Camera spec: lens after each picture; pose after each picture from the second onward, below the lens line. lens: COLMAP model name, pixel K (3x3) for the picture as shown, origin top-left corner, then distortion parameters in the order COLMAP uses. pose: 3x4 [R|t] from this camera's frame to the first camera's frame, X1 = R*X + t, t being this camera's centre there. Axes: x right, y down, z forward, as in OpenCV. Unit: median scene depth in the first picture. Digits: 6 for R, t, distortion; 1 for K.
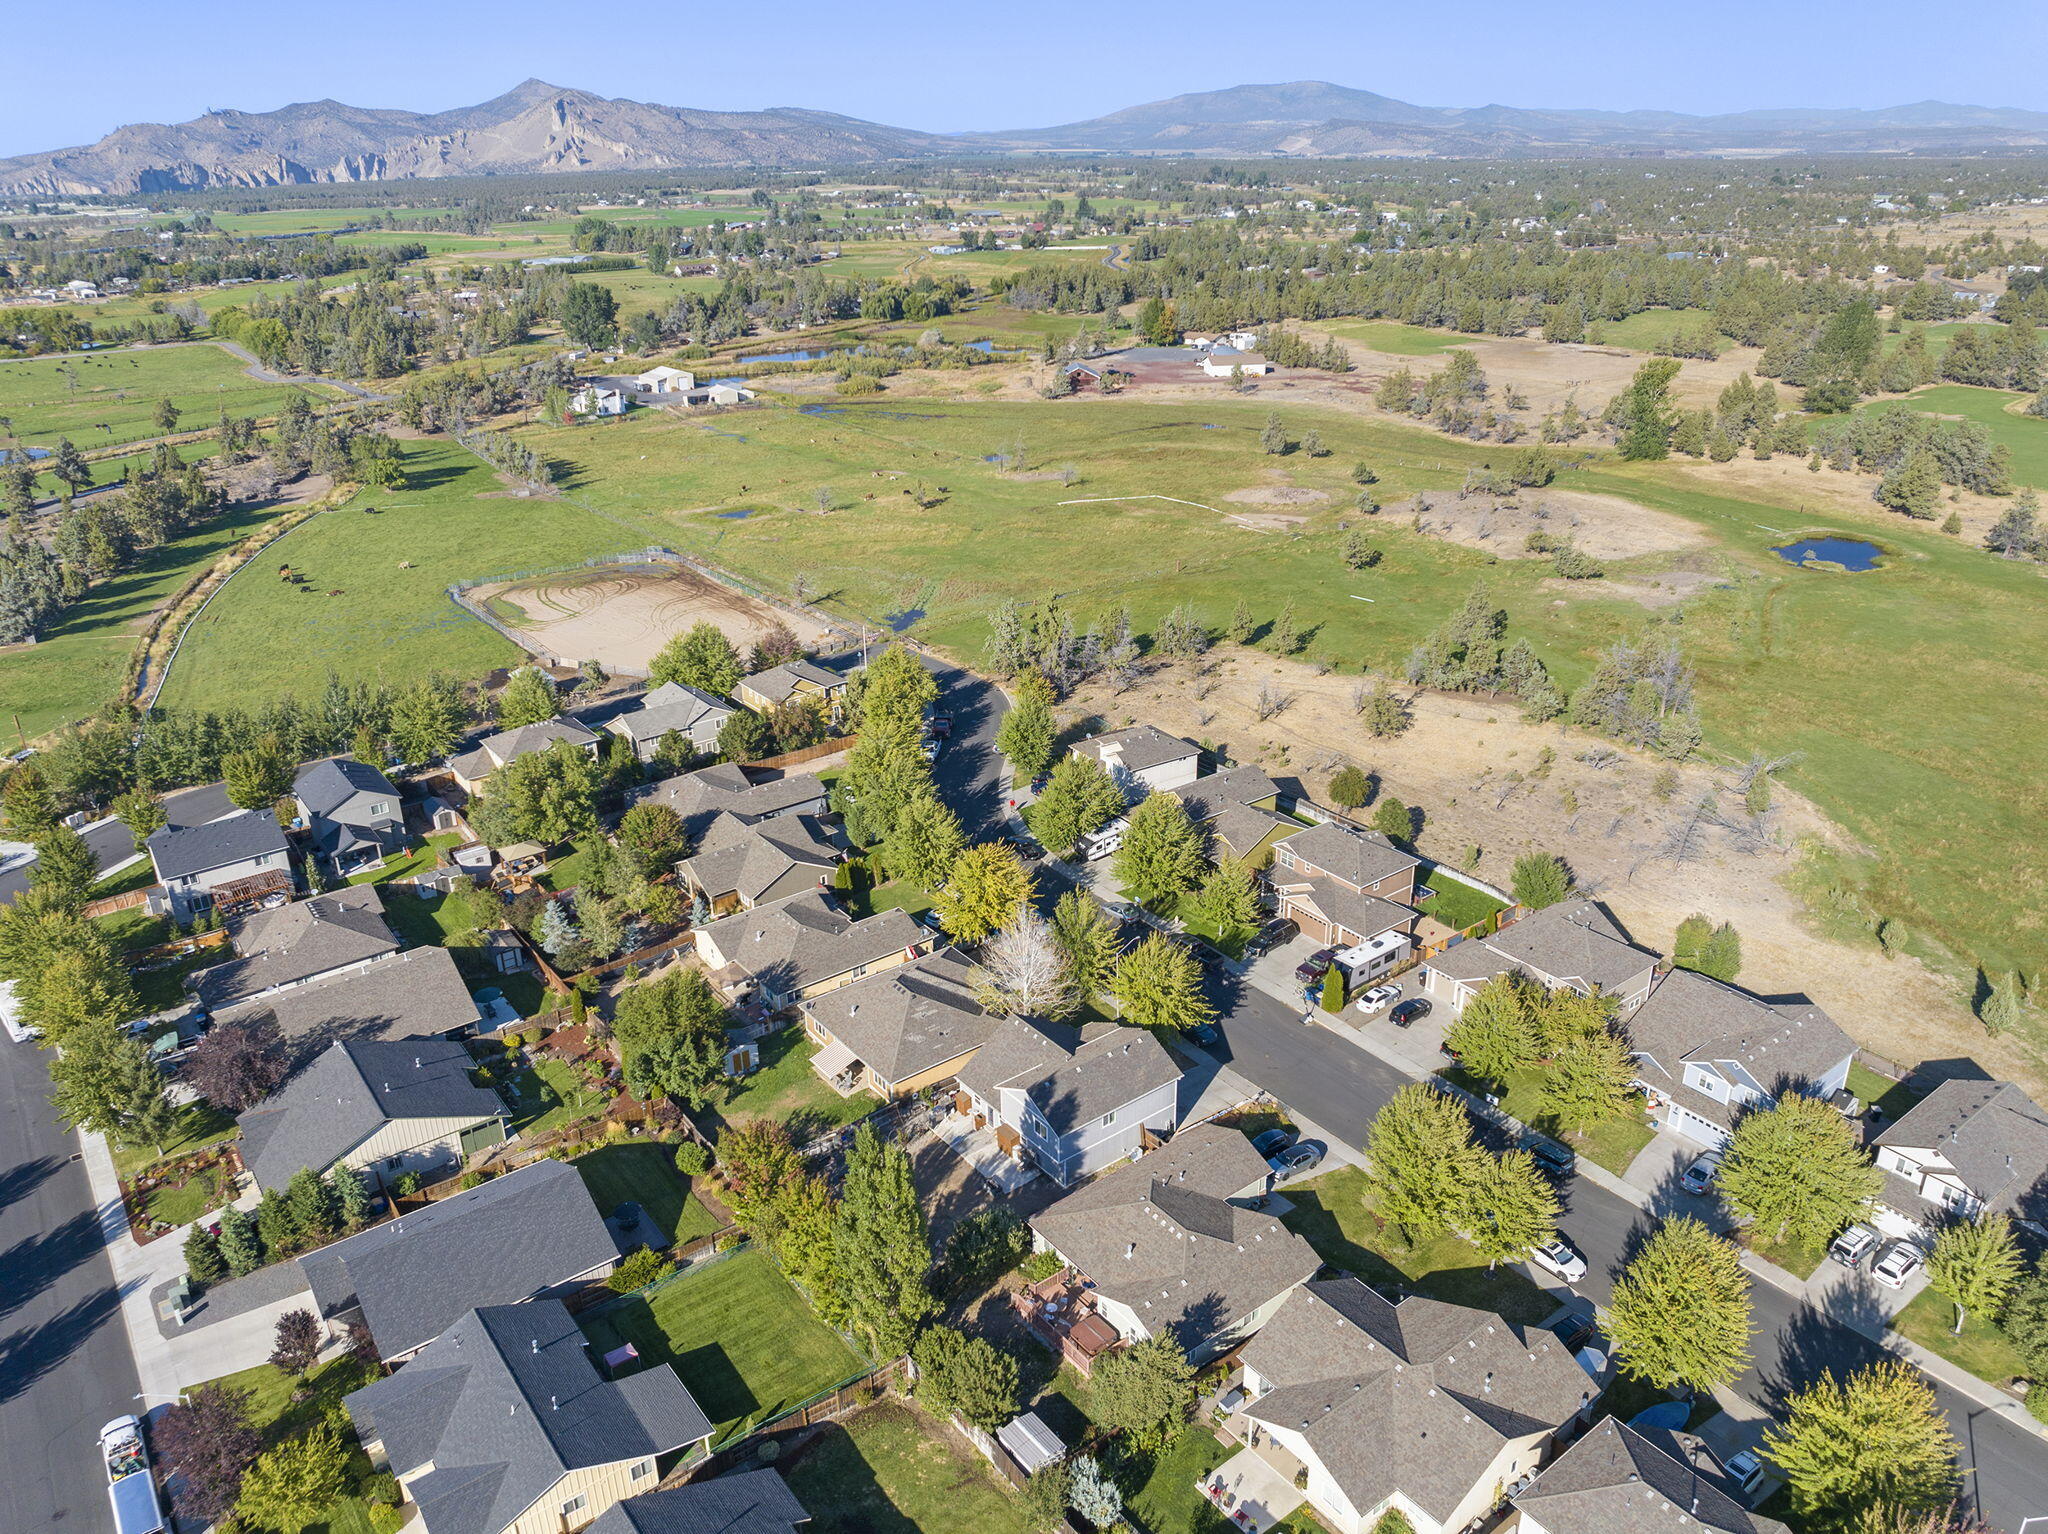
lens RADIAL K [[1435.6, 0, 1030.1], [0, 1435.6, 801.5], [0, 0, 1]] dist [-0.046896, 0.012722]
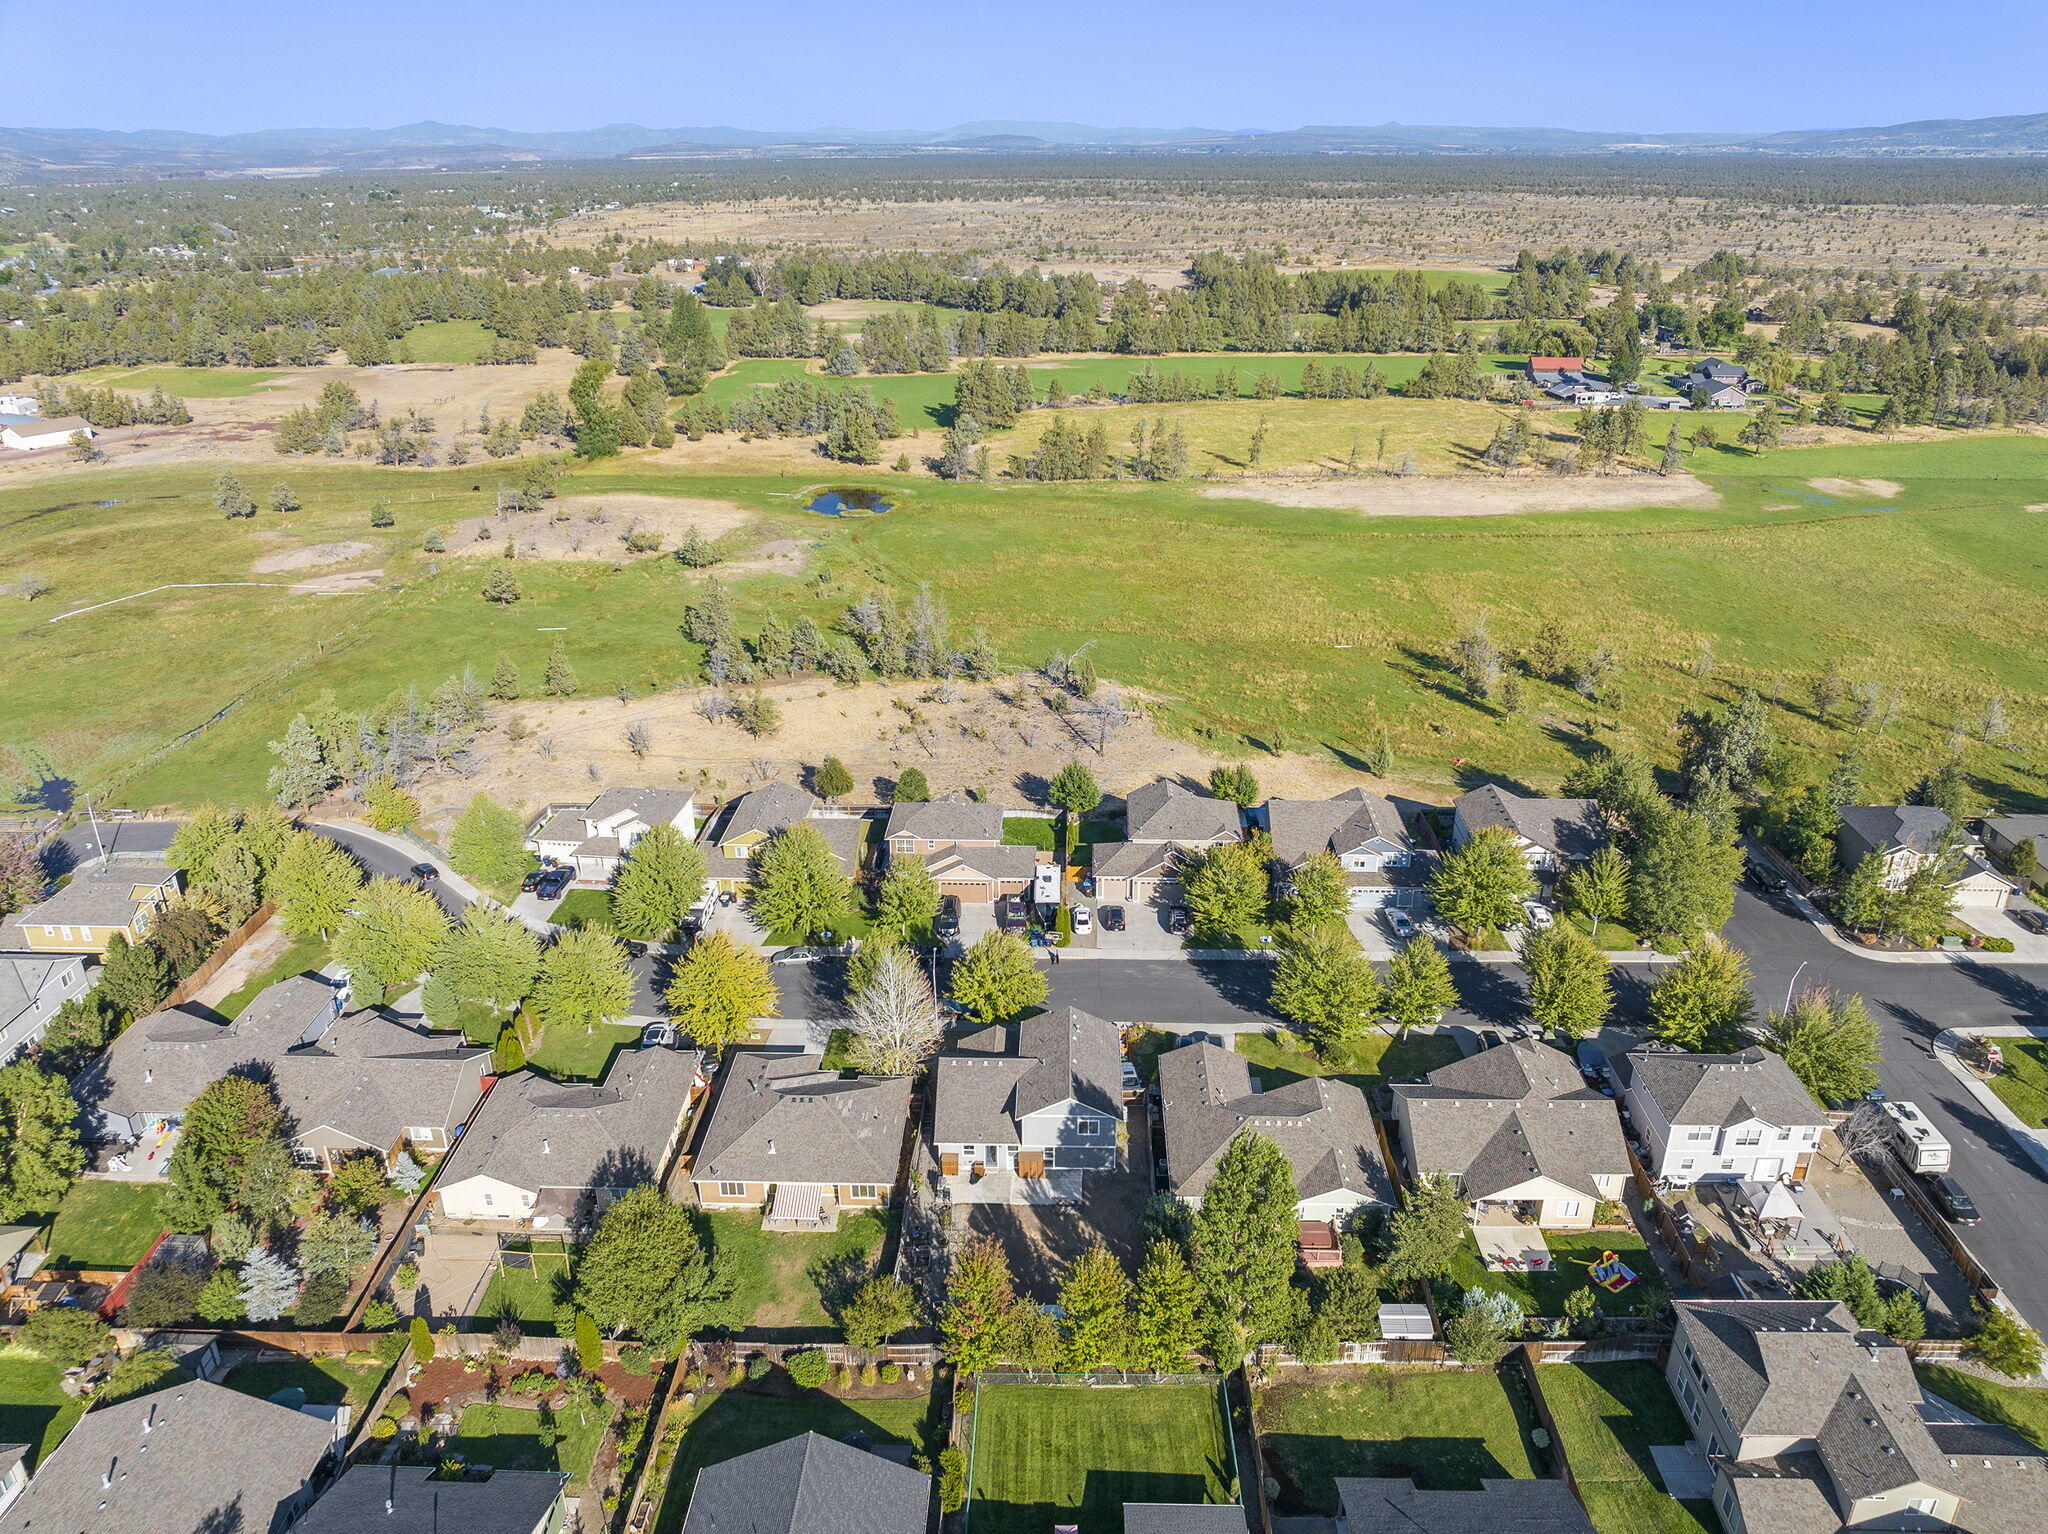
lens RADIAL K [[1435.6, 0, 1024.9], [0, 1435.6, 788.8], [0, 0, 1]] dist [-0.046896, 0.012722]
pose [[0.630610, -0.306238, 0.713126, -0.279062], [0.319807, 0.939756, 0.120758, -0.054234], [-0.707145, 0.151911, 0.690557, 0.126842]]
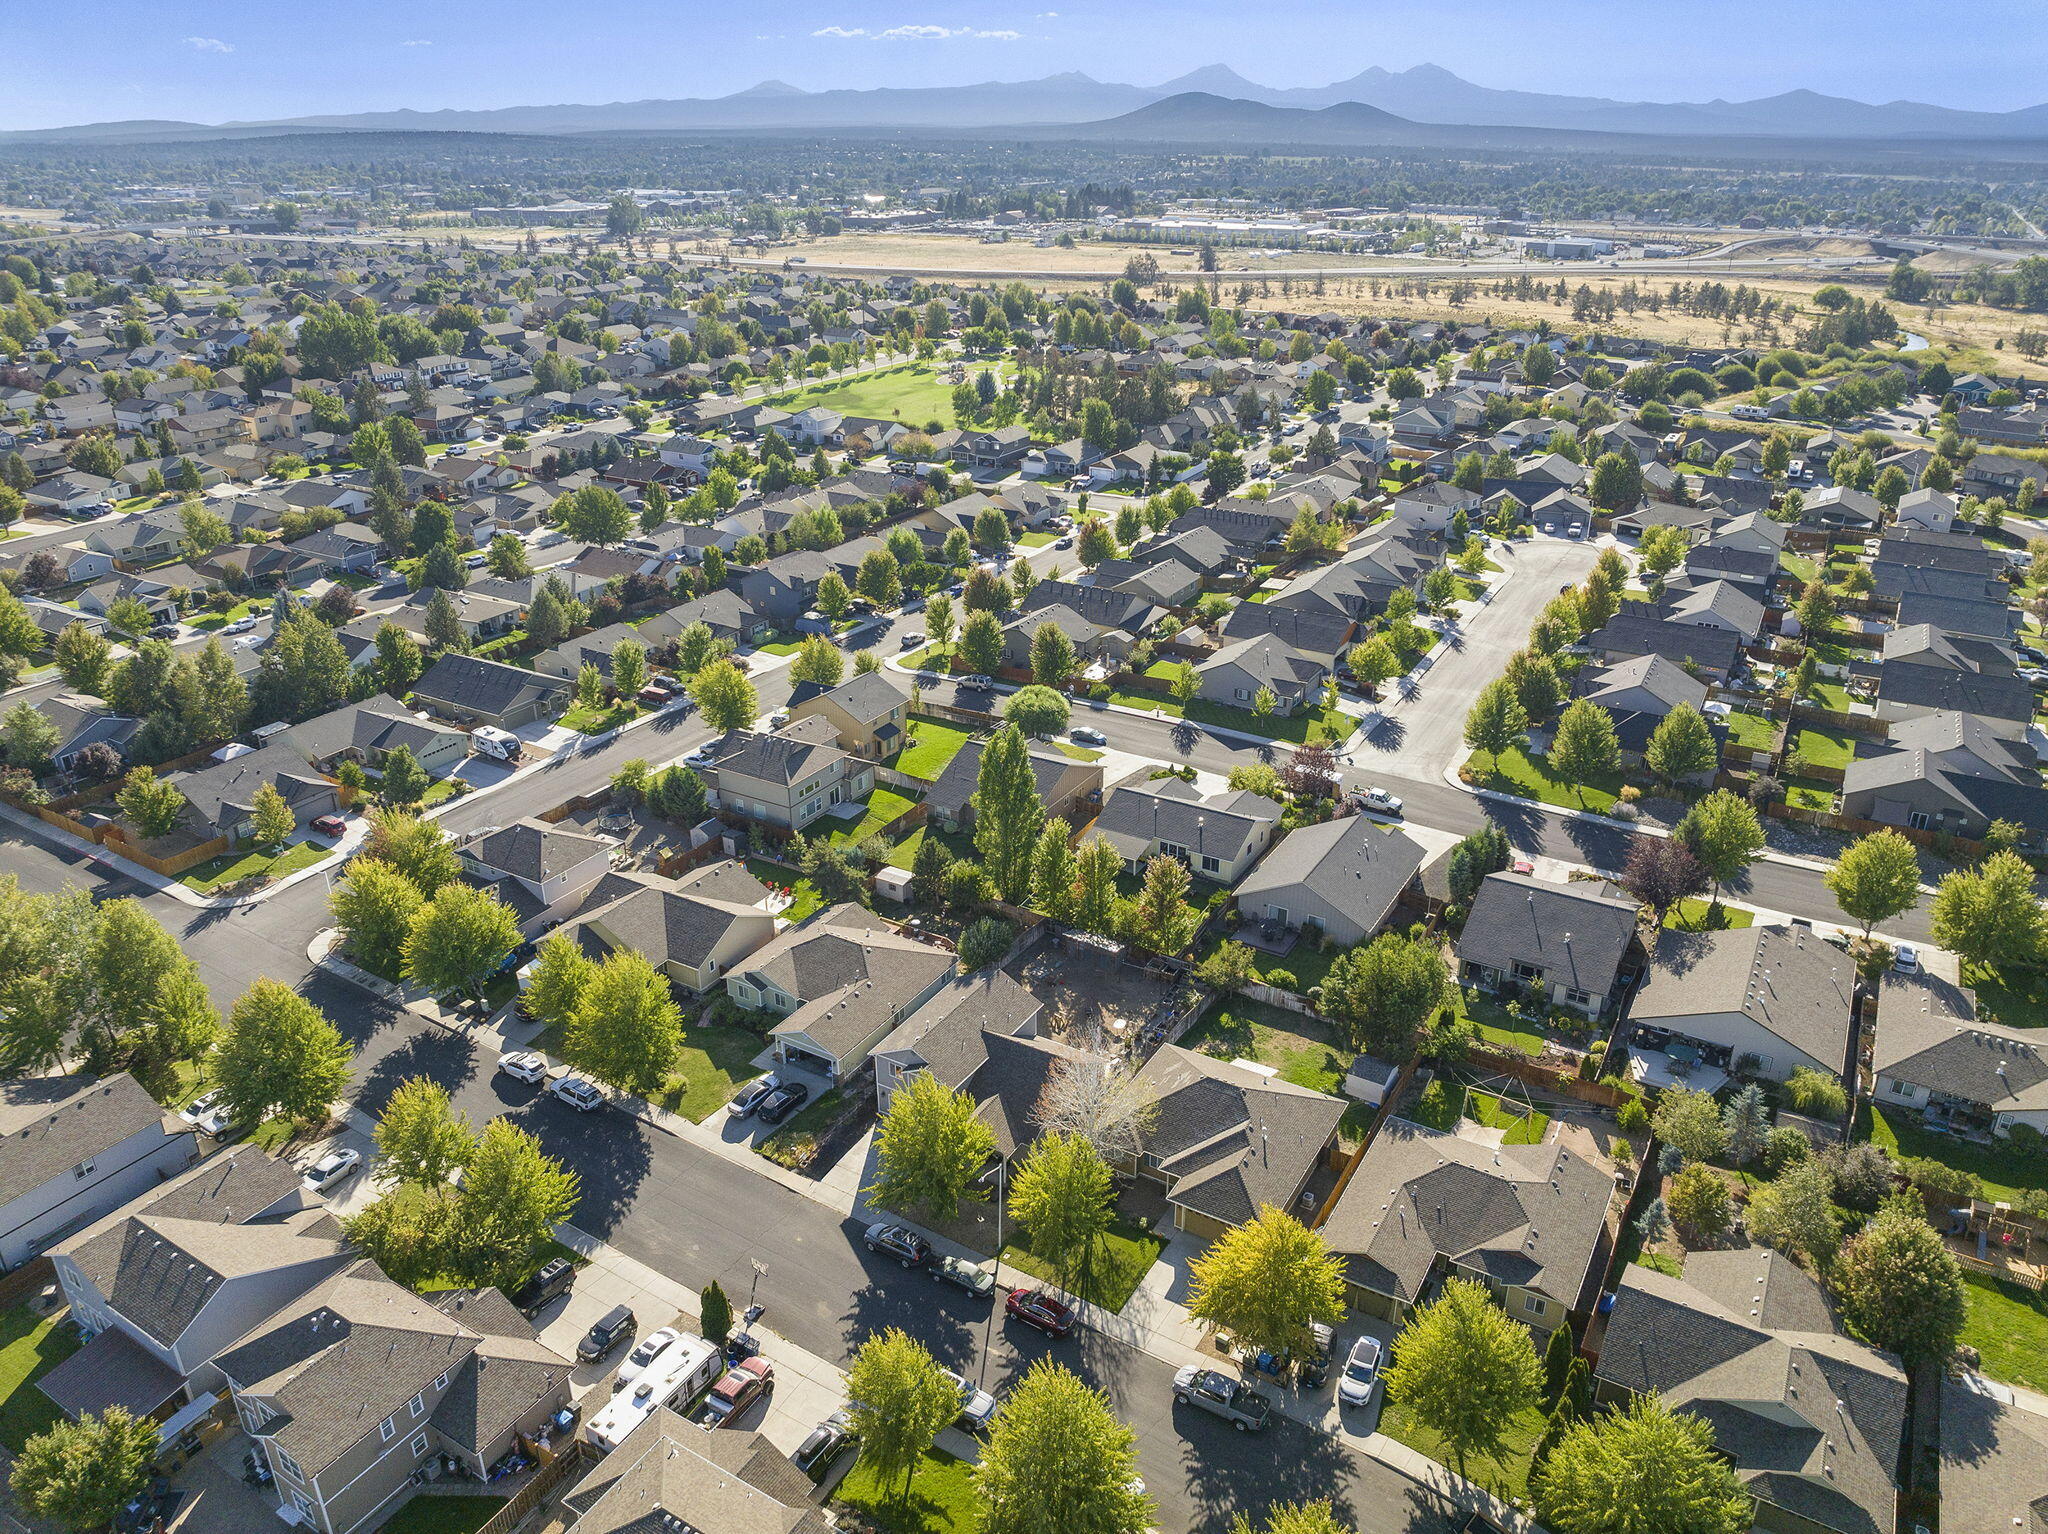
lens RADIAL K [[1435.6, 0, 1039.0], [0, 1435.6, 763.1], [0, 0, 1]] dist [-0.046896, 0.012722]
pose [[-0.924919, 0.170757, -0.339657, 0.127265], [-0.143120, 0.671316, 0.727222, -0.286708], [0.352195, 0.721233, -0.596474, 0.644058]]
